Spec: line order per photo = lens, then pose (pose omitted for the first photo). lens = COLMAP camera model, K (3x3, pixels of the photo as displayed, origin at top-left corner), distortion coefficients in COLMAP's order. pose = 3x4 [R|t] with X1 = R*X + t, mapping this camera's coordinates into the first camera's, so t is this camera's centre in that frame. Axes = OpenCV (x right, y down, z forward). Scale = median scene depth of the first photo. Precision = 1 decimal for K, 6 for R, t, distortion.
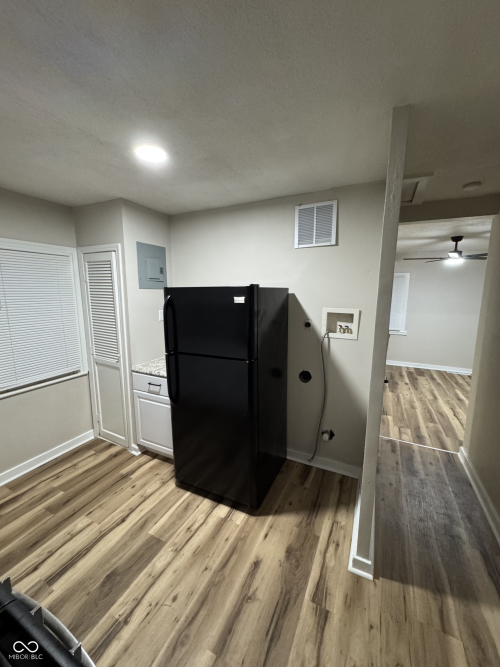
lens RADIAL K [[266.6, 0, 250.0], [0, 266.6, 333.5], [0, 0, 1]] dist [-0.002224, -0.000082]
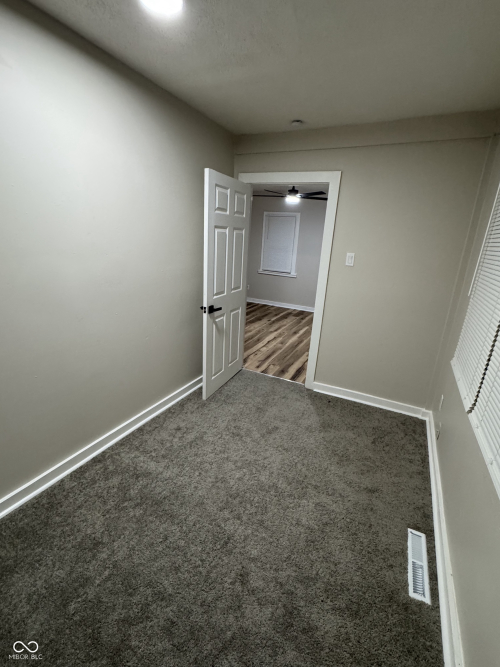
lens RADIAL K [[311.9, 0, 253.5], [0, 311.9, 332.5], [0, 0, 1]] dist [-0.001314, -0.000034]
pose [[0.998237, 0.057876, 0.013186, 0.984638], [-0.059158, 0.988270, 0.140795, 0.126366], [-0.004882, -0.141327, 0.989951, -0.446065]]
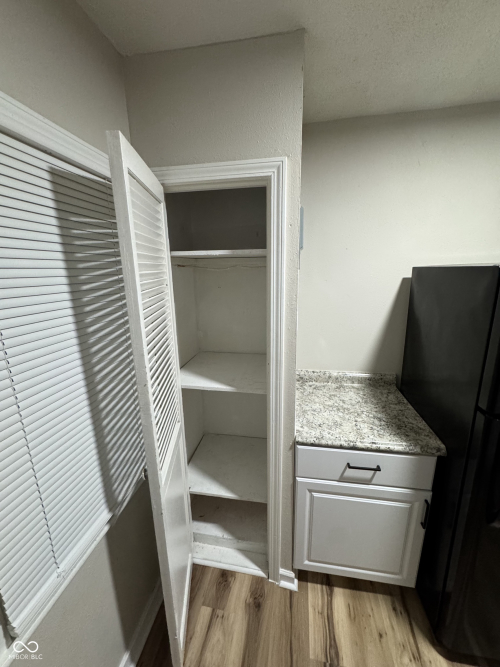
lens RADIAL K [[266.6, 0, 250.0], [0, 266.6, 333.5], [0, 0, 1]] dist [-0.002224, -0.000082]
pose [[0.960326, -0.080286, 0.267073, -0.657224], [0.060528, 0.994840, 0.081421, -0.103477], [-0.272232, -0.062025, 0.960231, 0.590285]]
